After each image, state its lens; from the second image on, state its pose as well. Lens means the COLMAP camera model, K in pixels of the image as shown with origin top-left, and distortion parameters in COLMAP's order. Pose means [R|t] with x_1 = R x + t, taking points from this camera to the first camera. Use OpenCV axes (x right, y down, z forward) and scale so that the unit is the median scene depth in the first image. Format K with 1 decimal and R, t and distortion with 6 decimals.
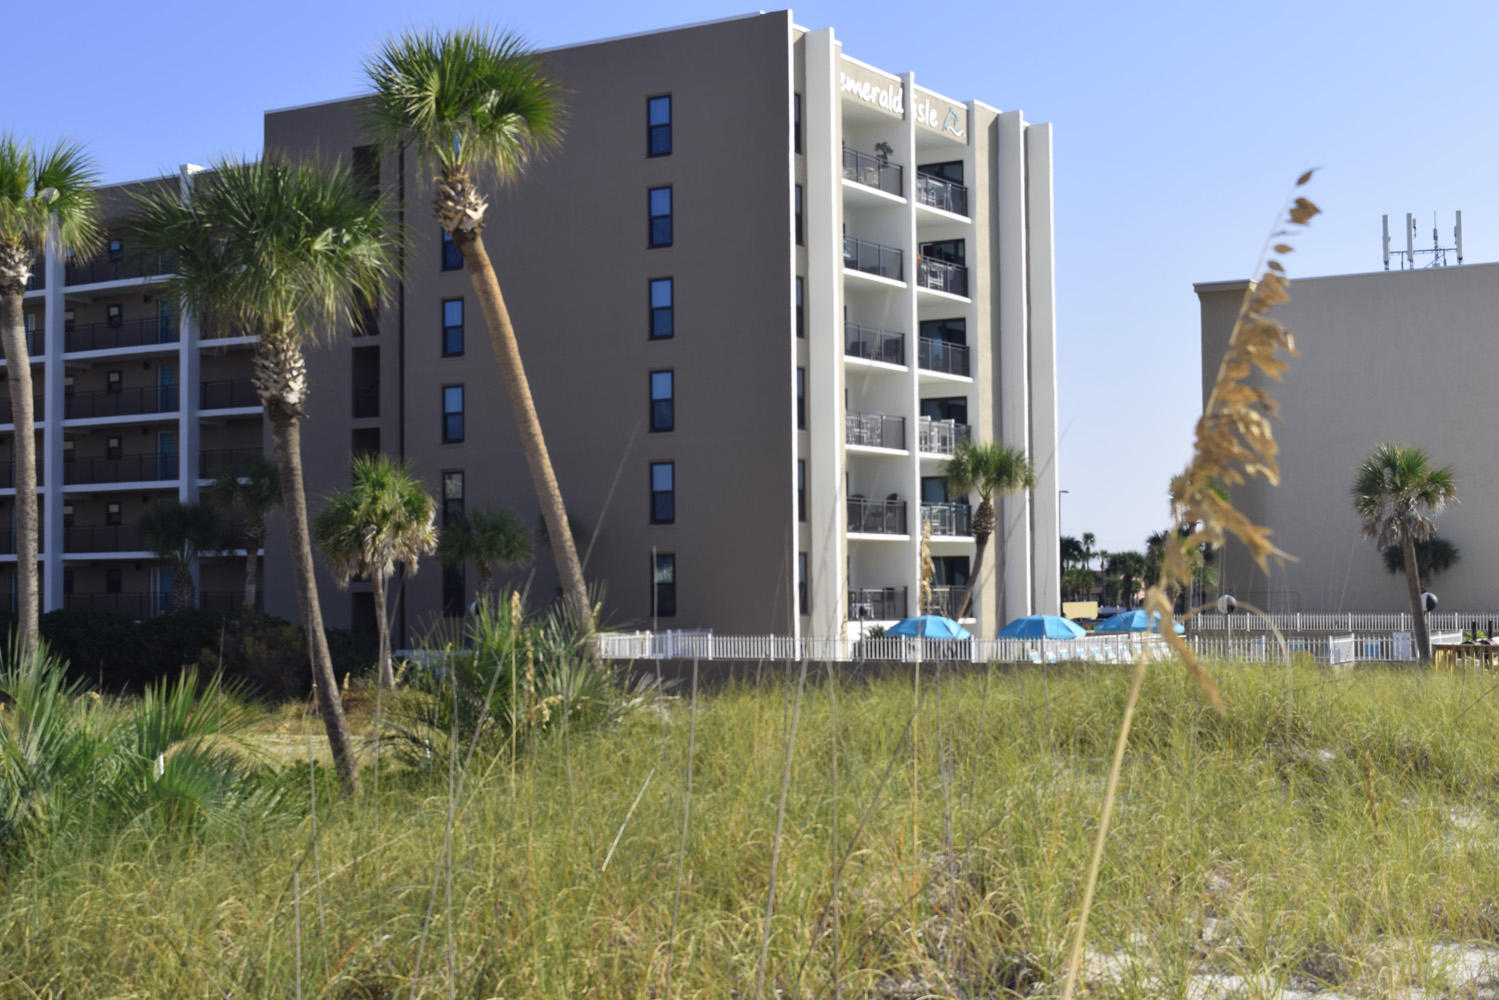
lens RADIAL K [[2185.0, 0, 757.9], [0, 2185.0, 499.2], [0, 0, 1]] dist [-0.010235, -0.083469]
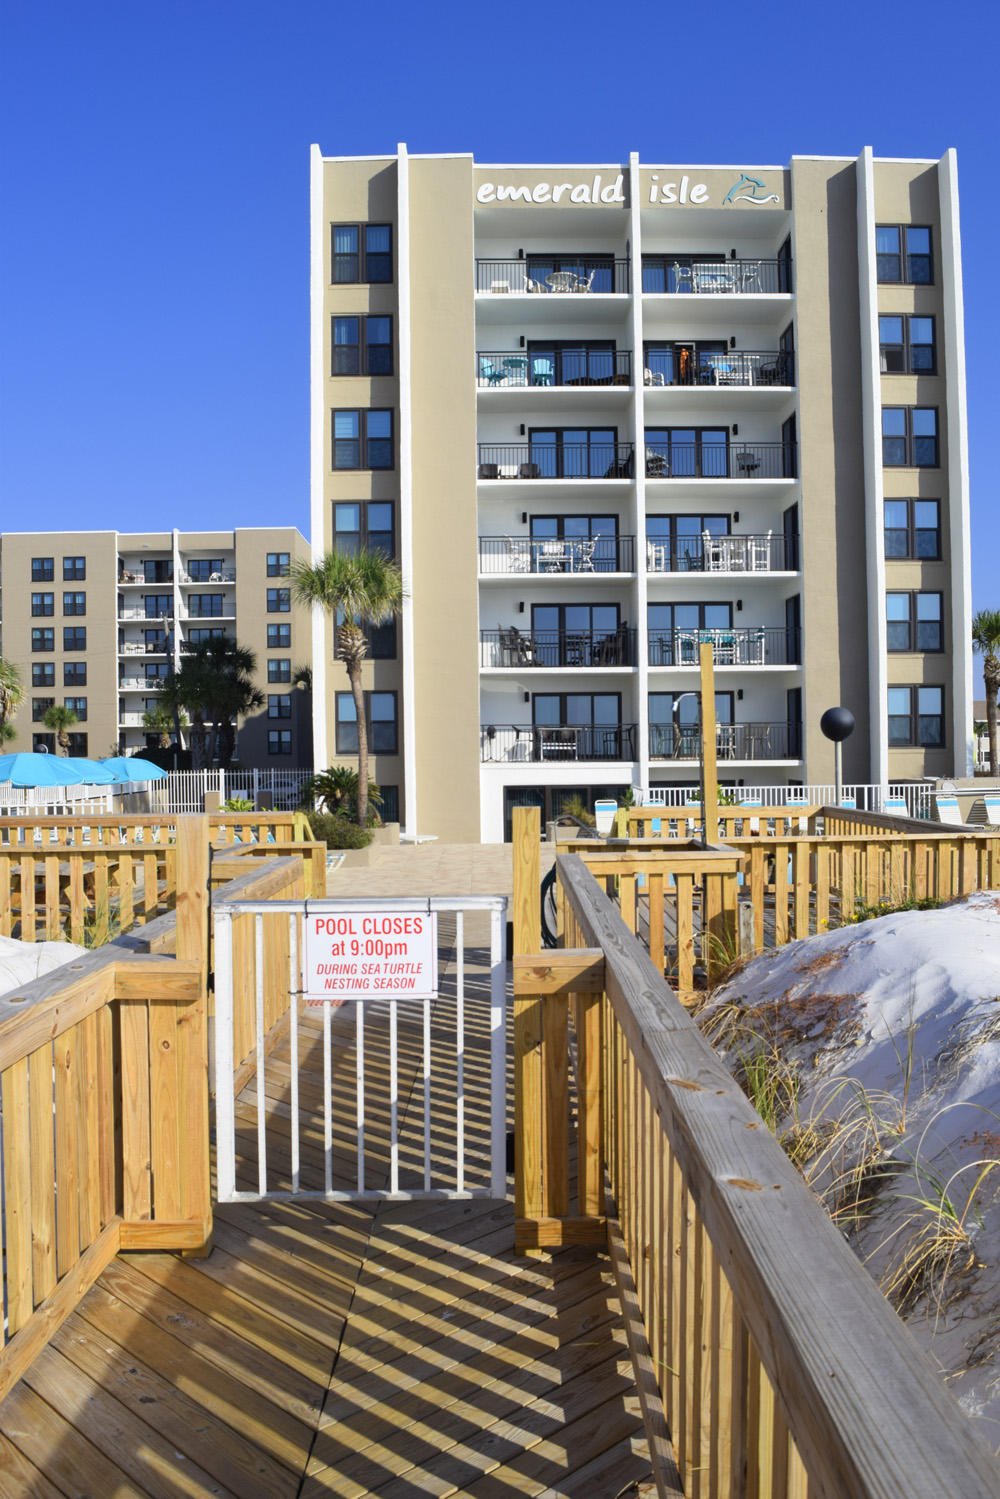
lens RADIAL K [[1169.3, 0, 502.0], [0, 1169.3, 759.8], [0, 0, 1]] dist [-0.097559, 0.019131]
pose [[0.529166, 0.011877, -0.848435, 0.398781], [0.042618, 0.998268, 0.040555, 0.029363], [0.847447, -0.057619, 0.527744, 0.624851]]
